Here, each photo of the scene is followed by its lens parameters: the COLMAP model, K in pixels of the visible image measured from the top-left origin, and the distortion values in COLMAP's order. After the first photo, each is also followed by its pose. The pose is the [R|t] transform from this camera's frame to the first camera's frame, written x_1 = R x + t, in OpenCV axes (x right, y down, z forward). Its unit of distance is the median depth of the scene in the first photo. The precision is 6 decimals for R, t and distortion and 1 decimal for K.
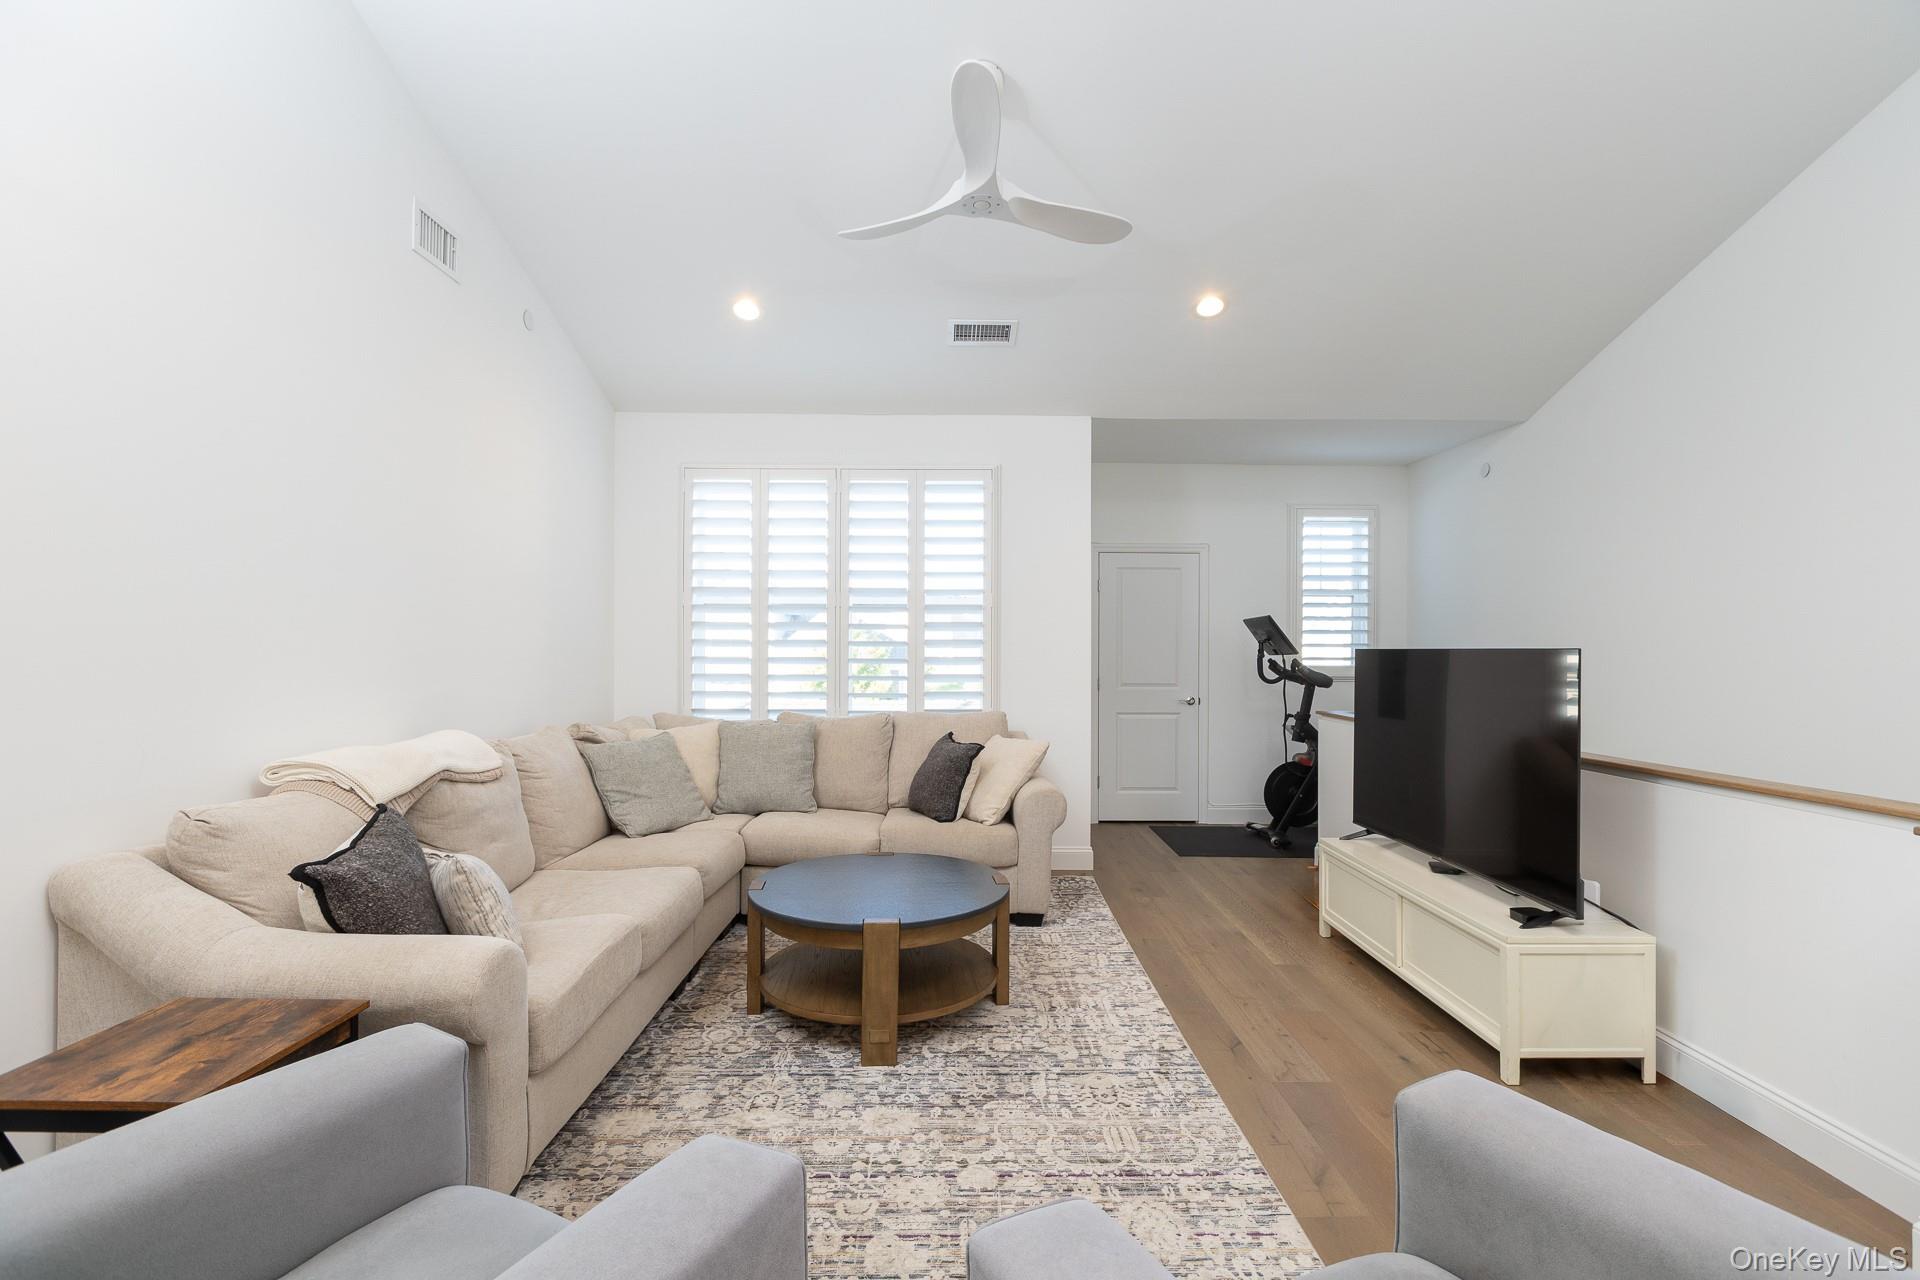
lens RADIAL K [[855.3, 0, 963.0], [0, 855.3, 648.8], [0, 0, 1]] dist [0.000346, 0.000473]
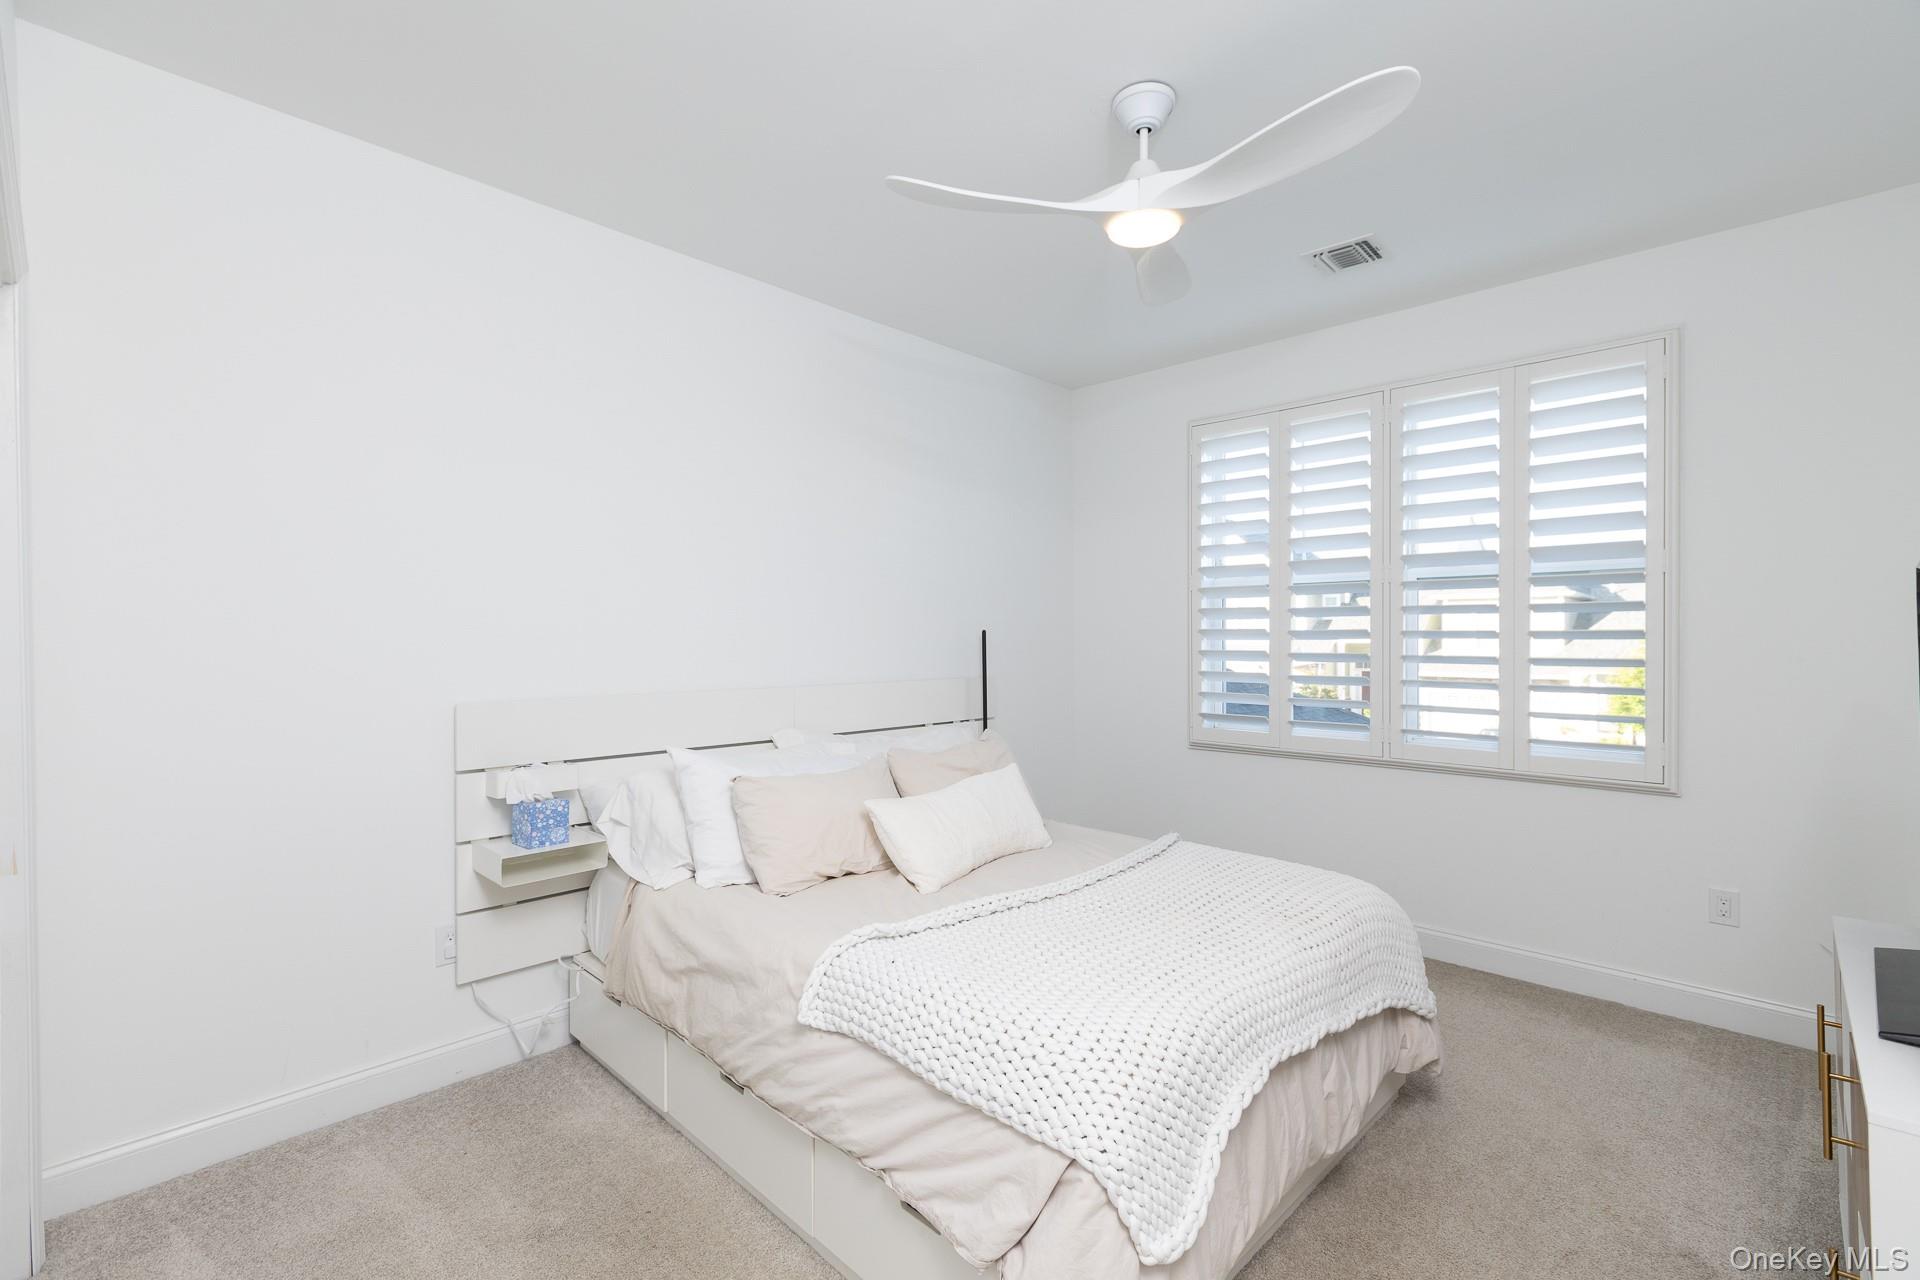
lens RADIAL K [[855.3, 0, 963.0], [0, 855.3, 648.8], [0, 0, 1]] dist [0.000346, 0.000473]
pose [[0.718587, 0.005006, -0.695419, 0.129835], [-0.000090, 0.999975, 0.007105, 0.000904], [0.695437, -0.005043, 0.718569, 0.317054]]
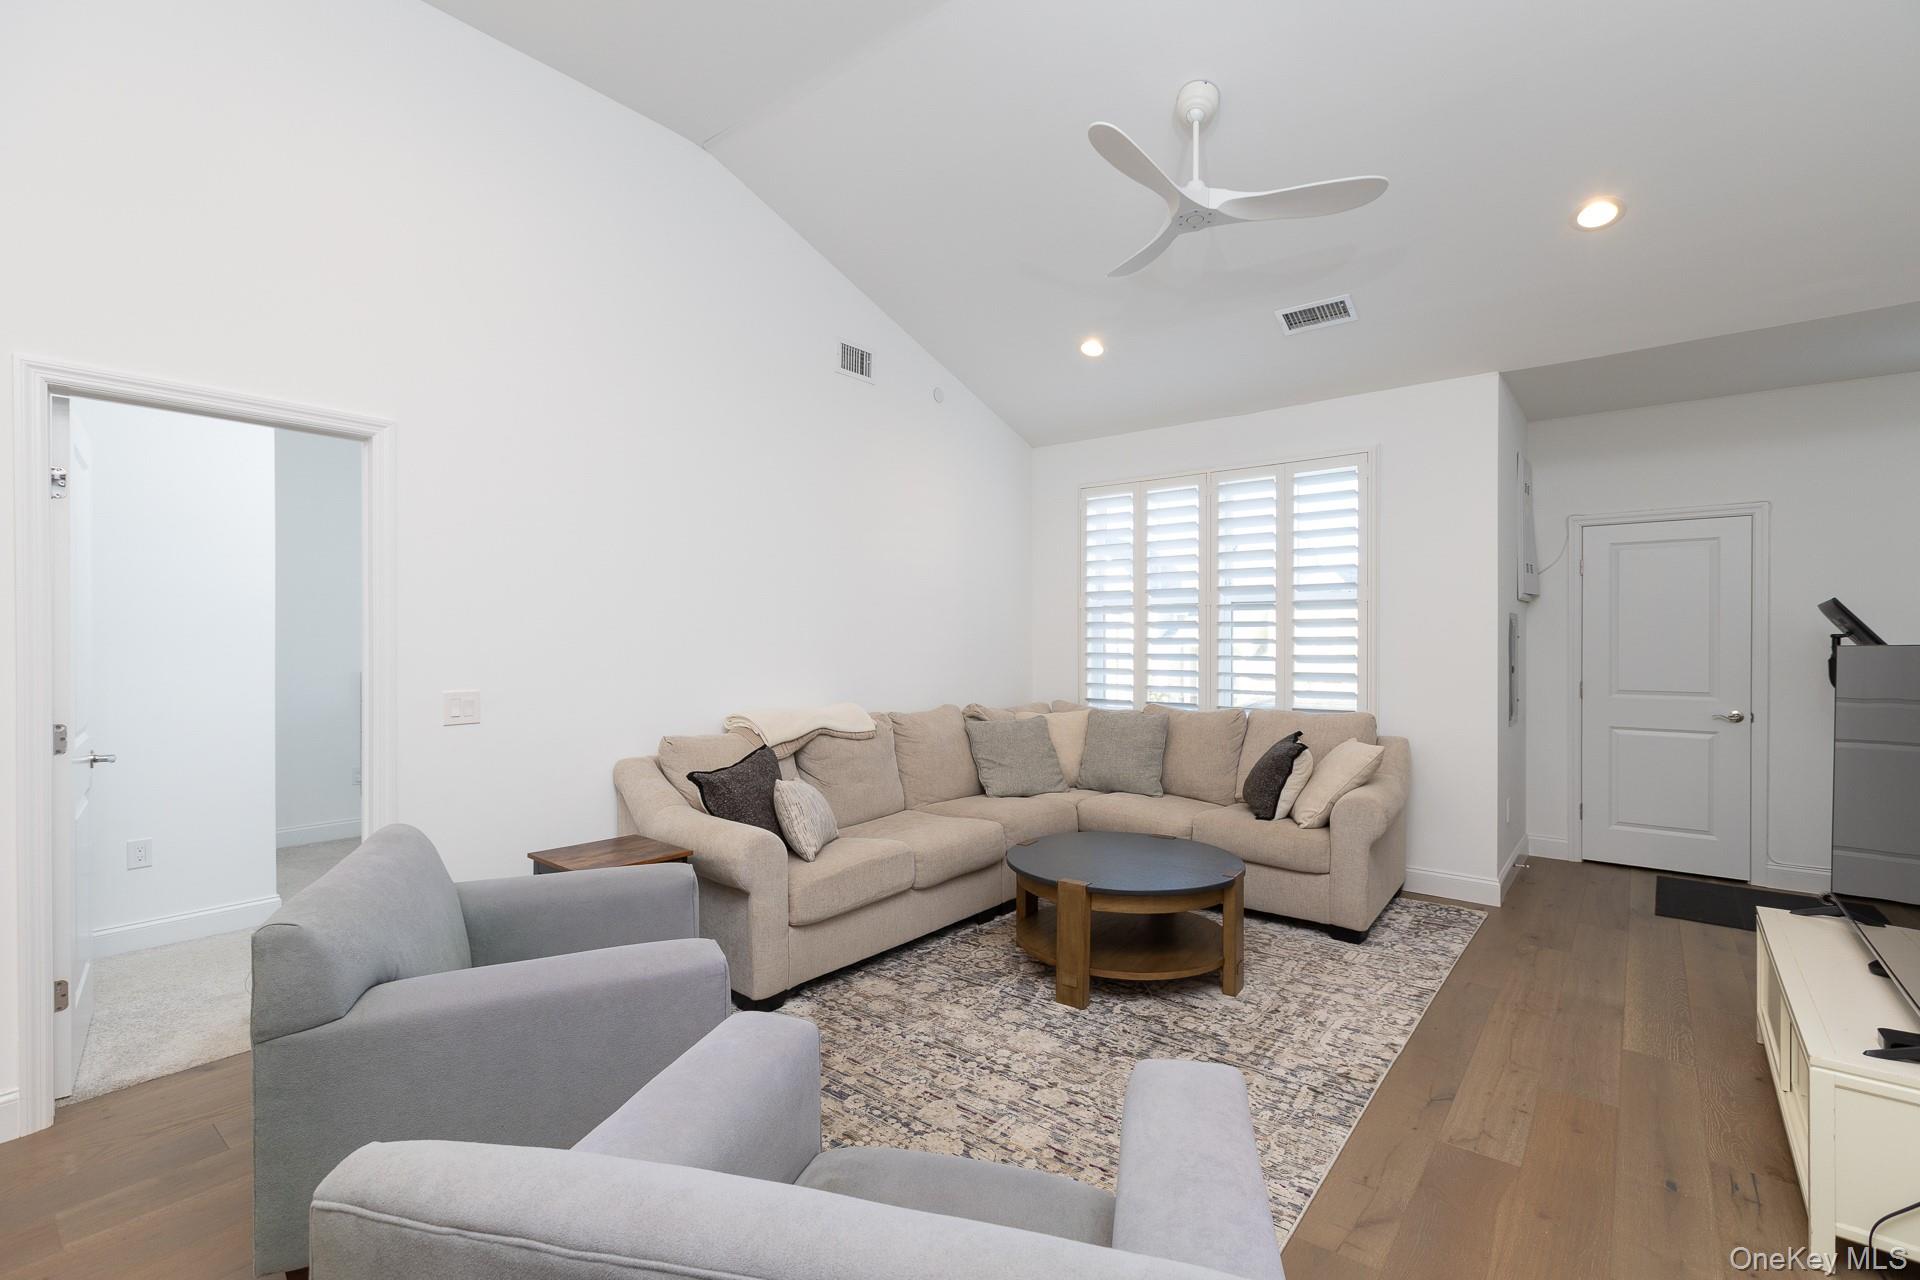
lens RADIAL K [[855.3, 0, 963.0], [0, 855.3, 648.8], [0, 0, 1]] dist [0.000346, 0.000473]
pose [[0.770932, 0.002073, -0.636914, 0.381064], [-0.000015, 0.999995, 0.003237, 0.000031], [0.636917, -0.002486, 0.770928, 0.011382]]
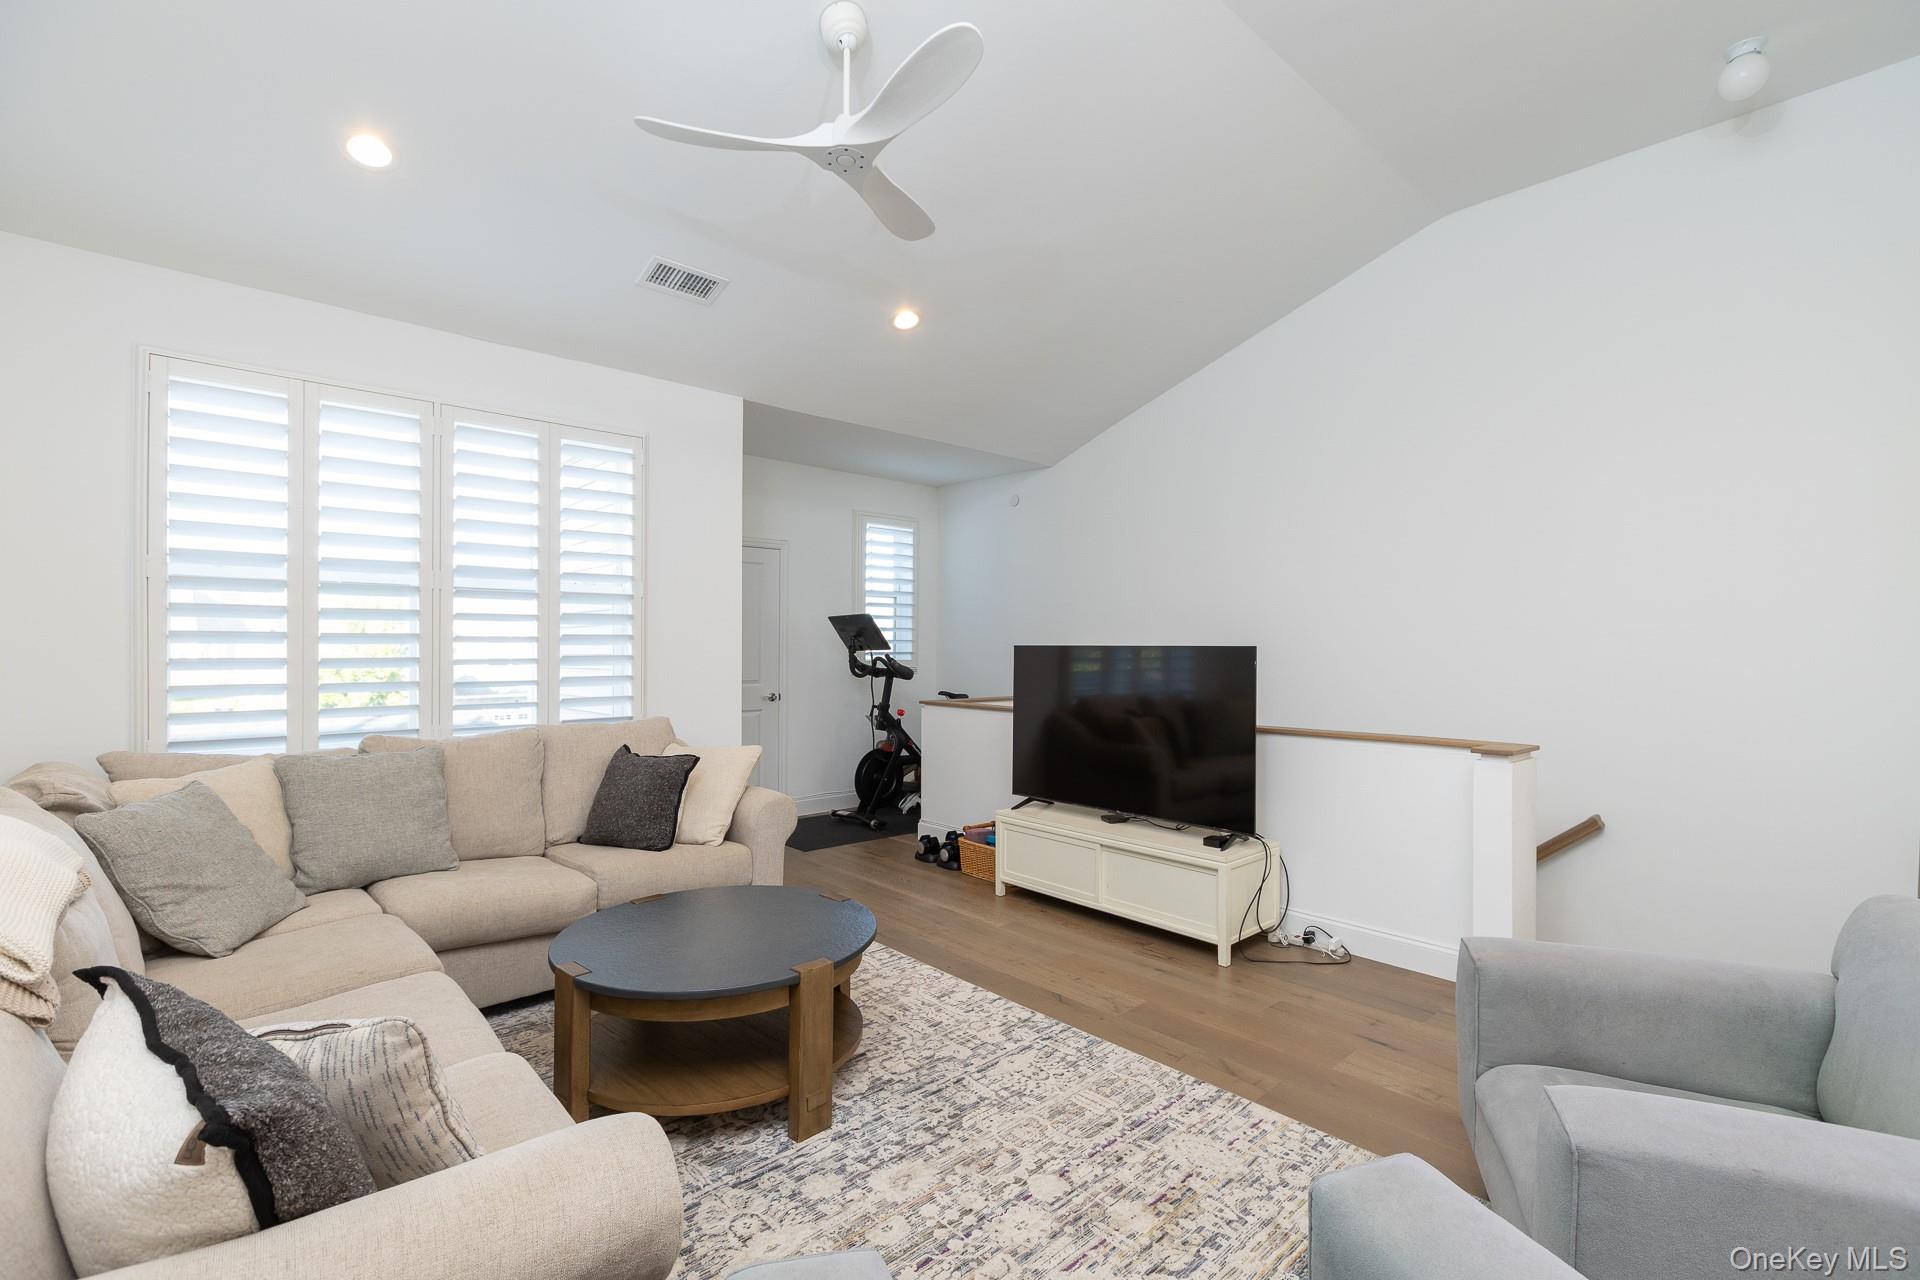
lens RADIAL K [[852.6, 0, 963.4], [0, 852.6, 644.1], [0, 0, 1]] dist [0.000682, -0.000015]
pose [[0.742058, -0.001166, 0.670335, -0.404010], [0.000362, 0.999999, 0.001338, -0.003012], [-0.670336, -0.000750, 0.742057, 0.193266]]
